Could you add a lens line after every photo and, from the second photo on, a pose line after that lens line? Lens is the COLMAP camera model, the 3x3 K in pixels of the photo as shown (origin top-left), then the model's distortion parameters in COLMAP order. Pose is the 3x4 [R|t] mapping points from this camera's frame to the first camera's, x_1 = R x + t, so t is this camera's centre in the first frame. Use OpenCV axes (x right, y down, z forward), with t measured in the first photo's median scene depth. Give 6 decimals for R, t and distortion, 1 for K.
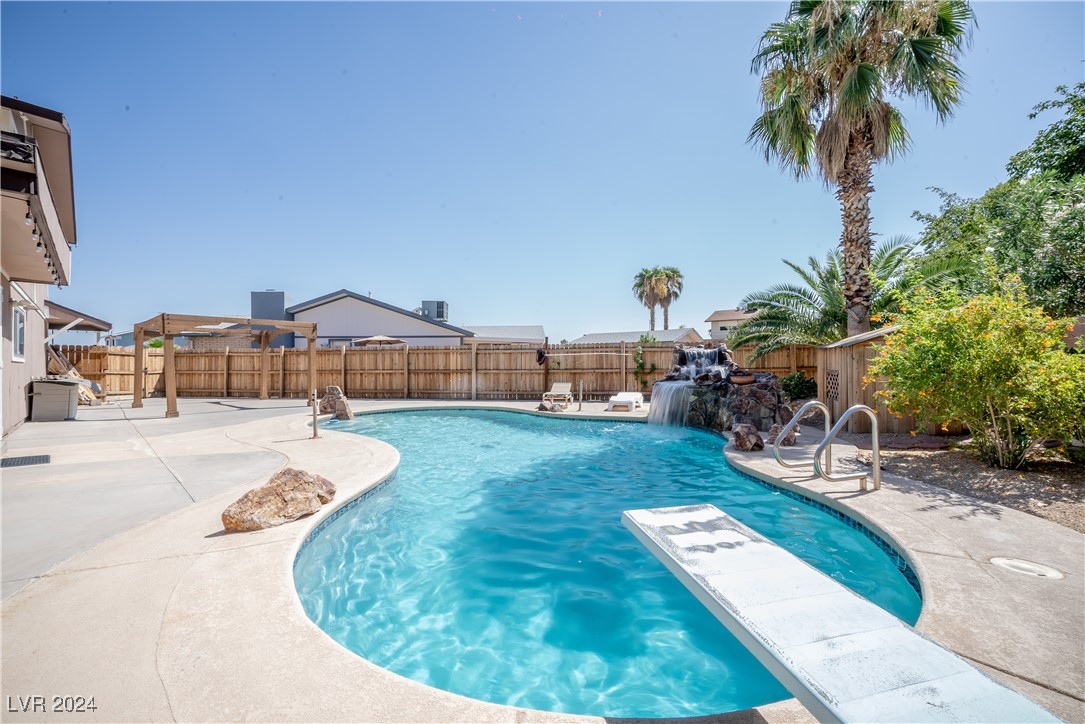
lens RADIAL K [[425.4, 0, 543.0], [0, 425.4, 361.4], [0, 0, 1]] dist [-0.003614, -0.000185]
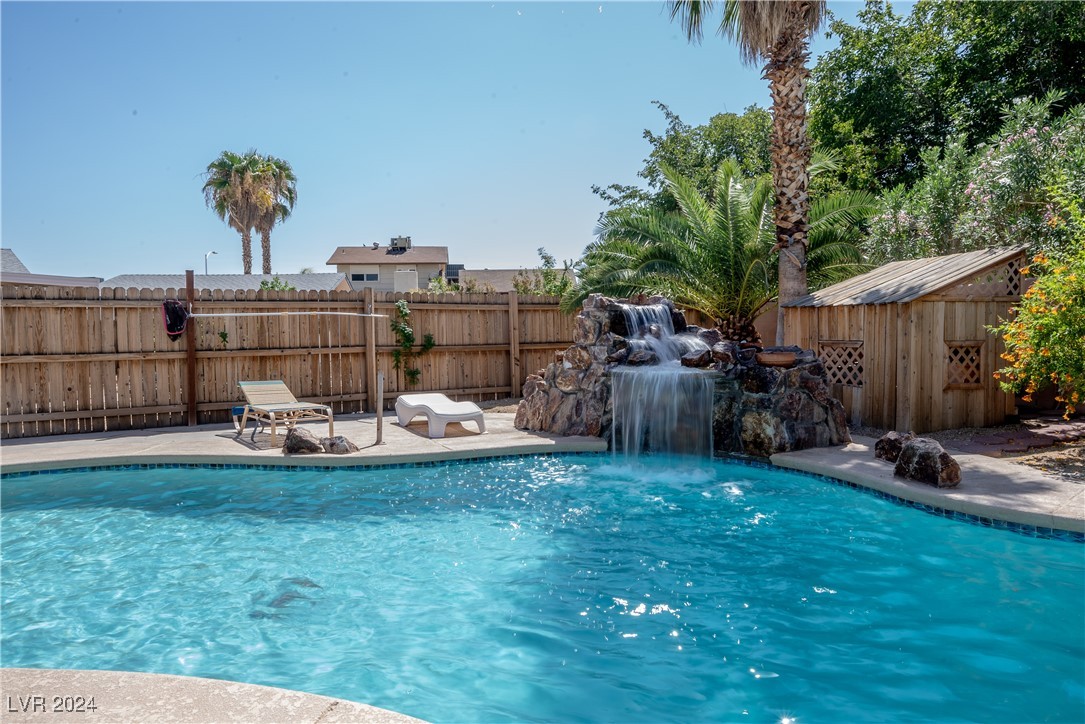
lens RADIAL K [[730.7, 0, 540.9], [0, 730.7, 362.2], [0, 0, 1]] dist [0.007362, -0.012215]
pose [[0.747048, -0.029937, 0.664096, -0.199836], [0.005134, 0.999215, 0.039269, 0.004005], [-0.664751, -0.025927, 0.746615, 0.241652]]
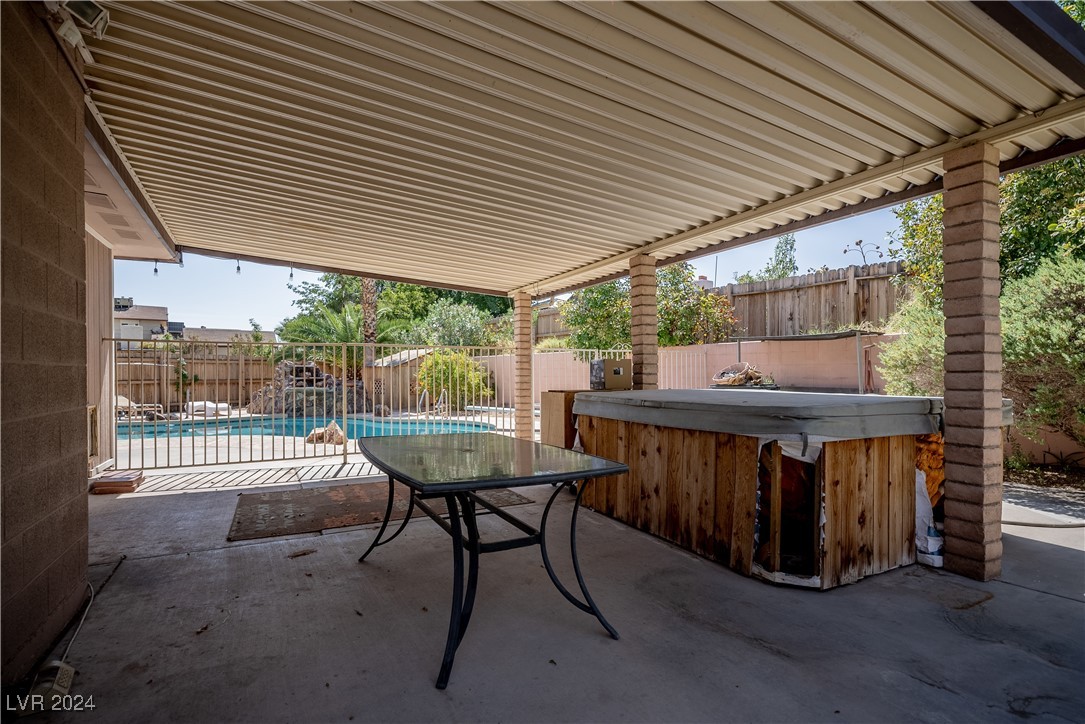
lens RADIAL K [[521.8, 0, 547.3], [0, 521.8, 373.1], [0, 0, 1]] dist [0.003128, -0.000917]
pose [[0.310837, 0.004370, 0.950453, -0.639774], [-0.005925, 0.999979, -0.002660, -0.000859], [-0.950445, -0.004805, 0.310856, -0.208463]]
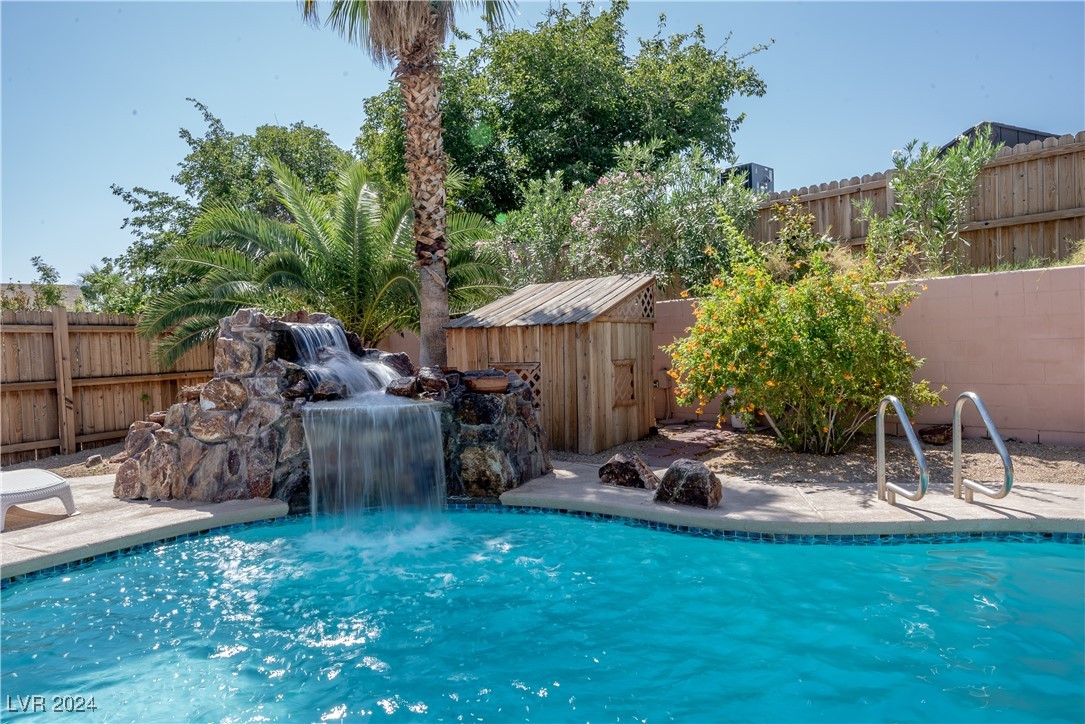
lens RADIAL K [[730.7, 0, 541.7], [0, 730.7, 364.3], [0, 0, 1]] dist [0.007362, -0.012215]
pose [[0.207235, -0.021398, 0.978057, -0.176307], [0.025921, 0.999530, 0.016376, 0.003590], [-0.977948, 0.021959, 0.207692, 0.377337]]
